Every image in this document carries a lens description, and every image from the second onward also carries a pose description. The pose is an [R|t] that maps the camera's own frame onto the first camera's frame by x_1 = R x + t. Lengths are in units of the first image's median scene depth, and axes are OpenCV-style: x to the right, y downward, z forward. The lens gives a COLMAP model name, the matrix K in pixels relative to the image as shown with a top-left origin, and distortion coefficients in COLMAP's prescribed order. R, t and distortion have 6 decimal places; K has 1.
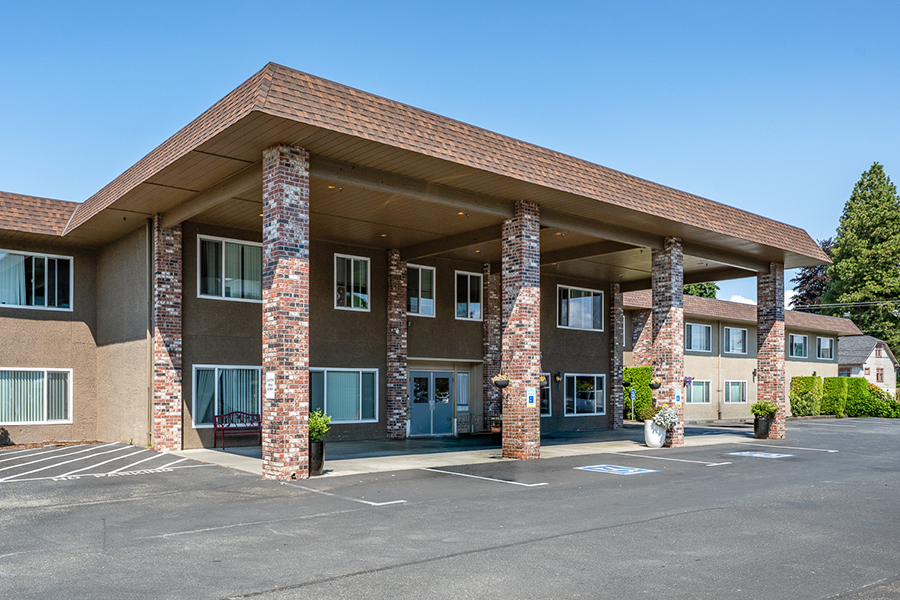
lens RADIAL K [[727.6, 0, 421.7], [0, 727.6, 299.8], [0, 0, 1]] dist [0.000837, 0.002661]
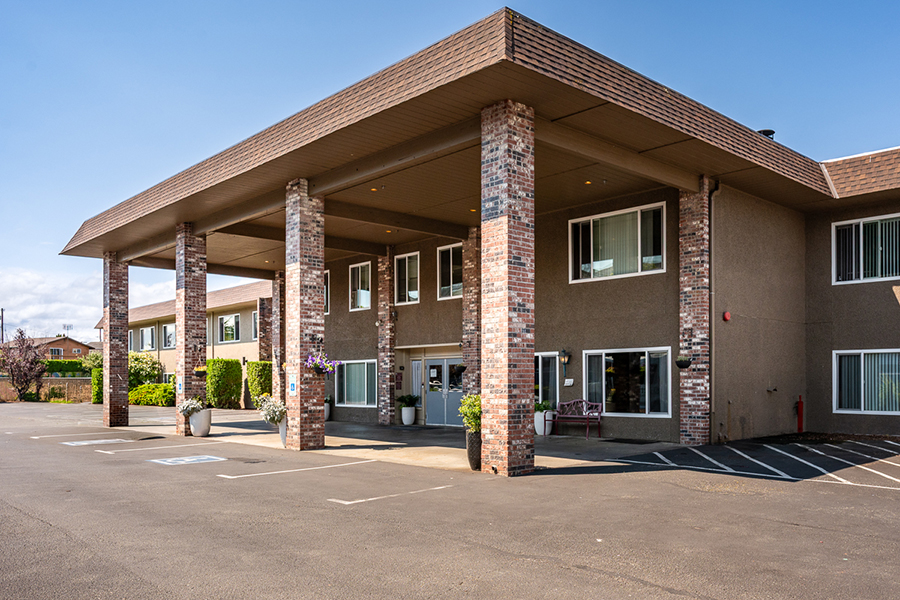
lens RADIAL K [[727.6, 0, 421.7], [0, 727.6, 299.8], [0, 0, 1]] dist [0.000837, 0.002661]
pose [[0.051304, -0.113886, -0.992168, 1.061635], [0.128799, 0.985934, -0.106510, 0.134007], [0.990343, -0.122326, 0.065251, 1.020995]]
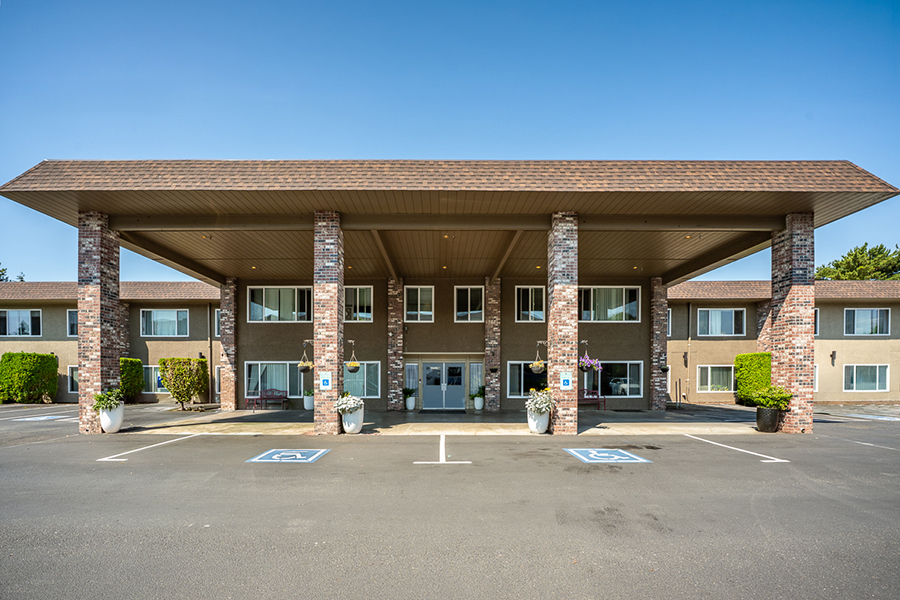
lens RADIAL K [[374.9, 0, 434.7], [0, 374.9, 341.1], [0, 0, 1]] dist [-0.005681, -0.000132]
pose [[0.775296, -0.065173, -0.628227, 0.495063], [0.080315, 0.996760, -0.004288, 0.067342], [0.626471, -0.047132, 0.778019, 0.493440]]
